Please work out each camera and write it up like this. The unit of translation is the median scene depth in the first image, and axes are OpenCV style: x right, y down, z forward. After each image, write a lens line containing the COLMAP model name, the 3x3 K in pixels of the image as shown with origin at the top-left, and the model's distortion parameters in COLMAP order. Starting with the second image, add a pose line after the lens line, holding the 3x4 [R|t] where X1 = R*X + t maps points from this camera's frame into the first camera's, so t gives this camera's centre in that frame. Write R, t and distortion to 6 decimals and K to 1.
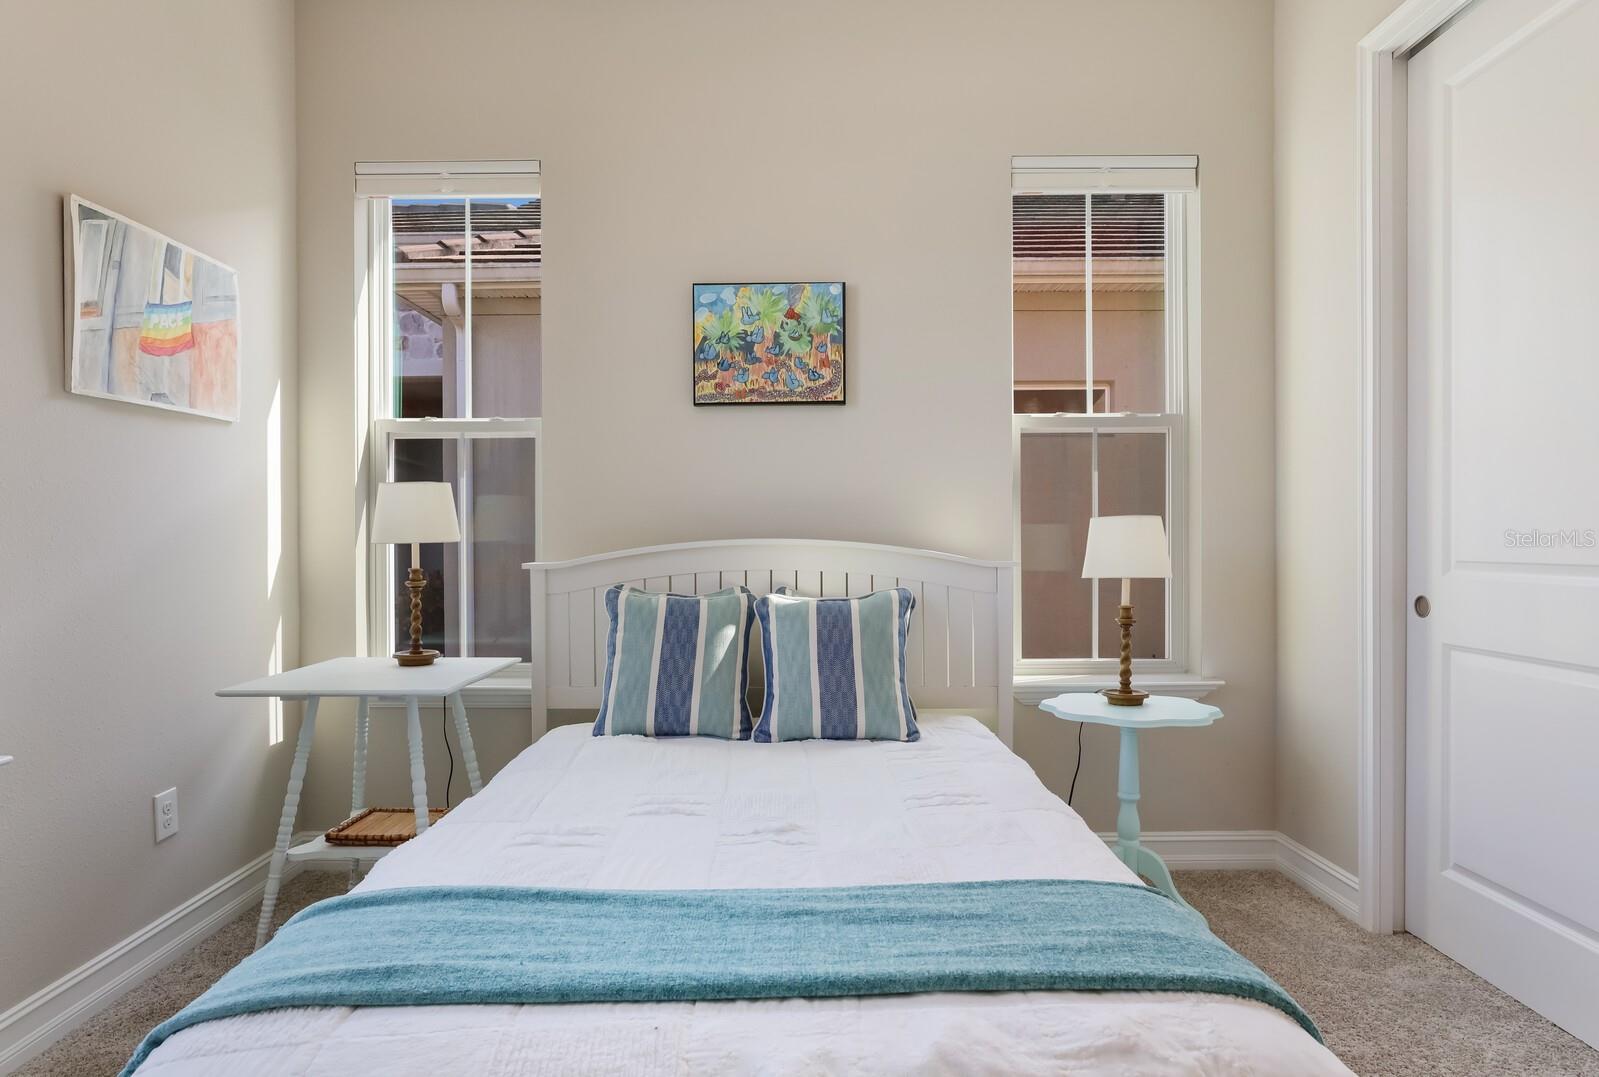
lens RADIAL K [[865.1, 0, 797.3], [0, 865.1, 537.9], [0, 0, 1]] dist [-0.014192, 0.005515]
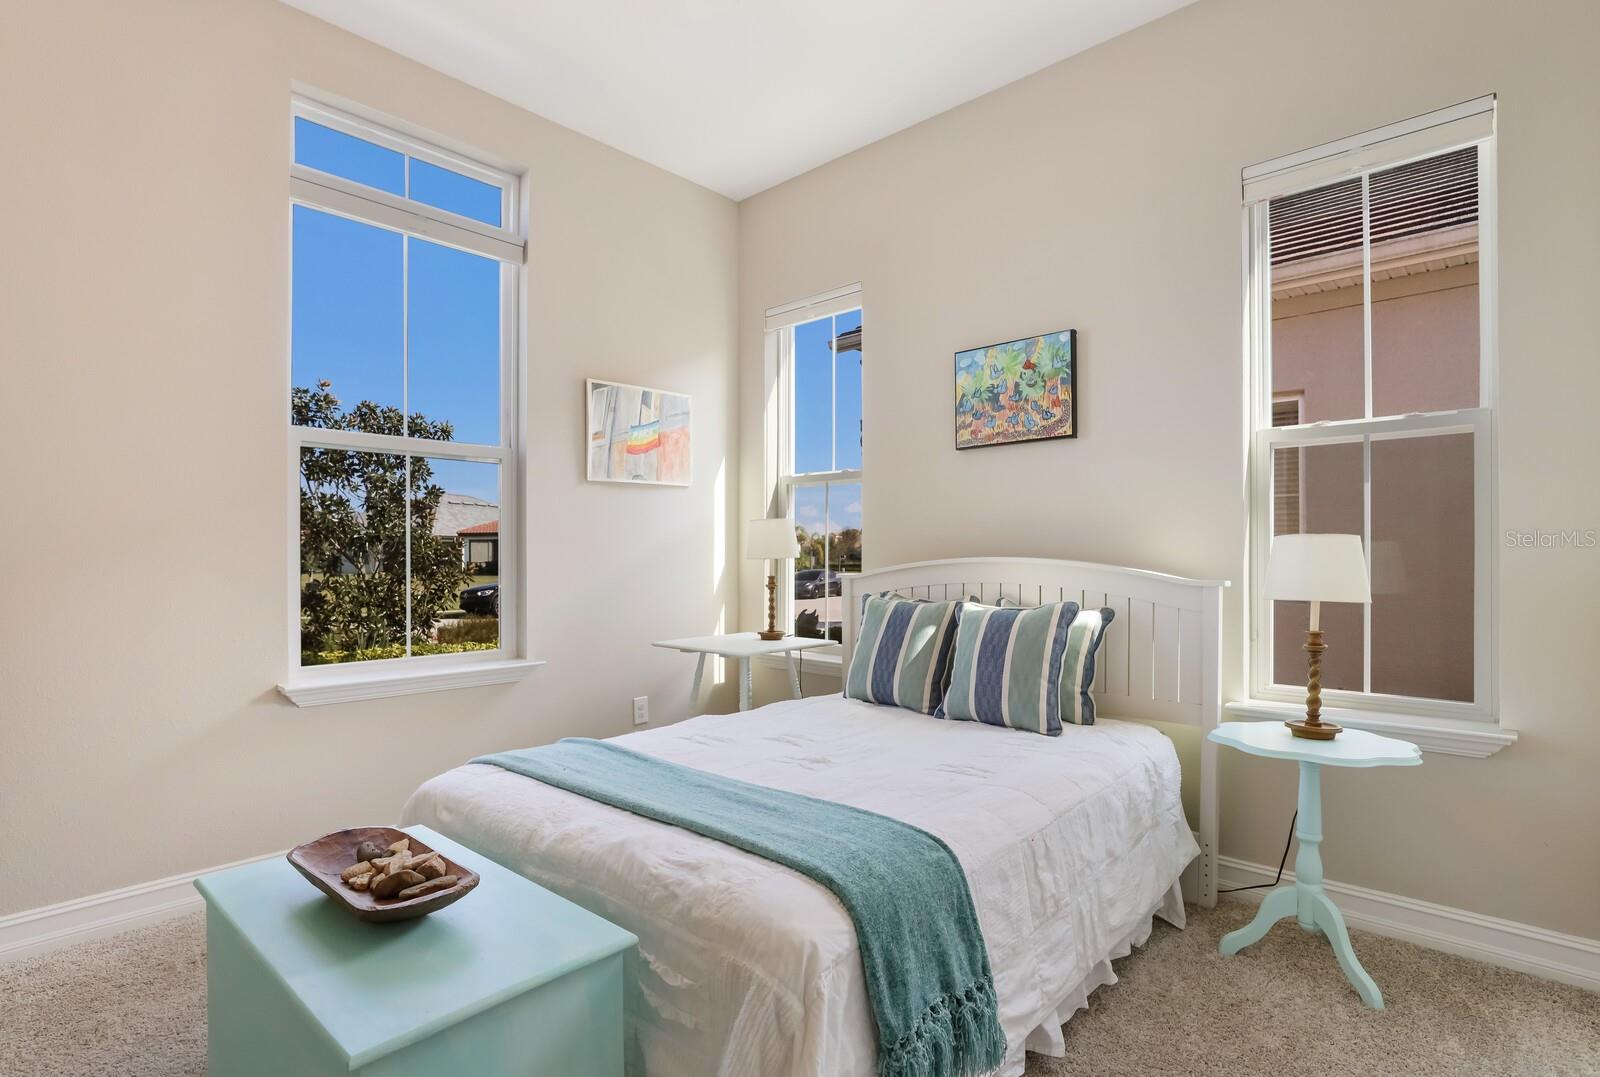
lens RADIAL K [[795.9, 0, 794.6], [0, 795.9, 540.9], [0, 0, 1]] dist [-0.023314, 0.006979]
pose [[0.736485, -0.009147, -0.676392, 0.545144], [-0.000928, 0.999894, -0.014532, -0.005460], [0.676453, 0.011330, 0.736399, -0.002135]]
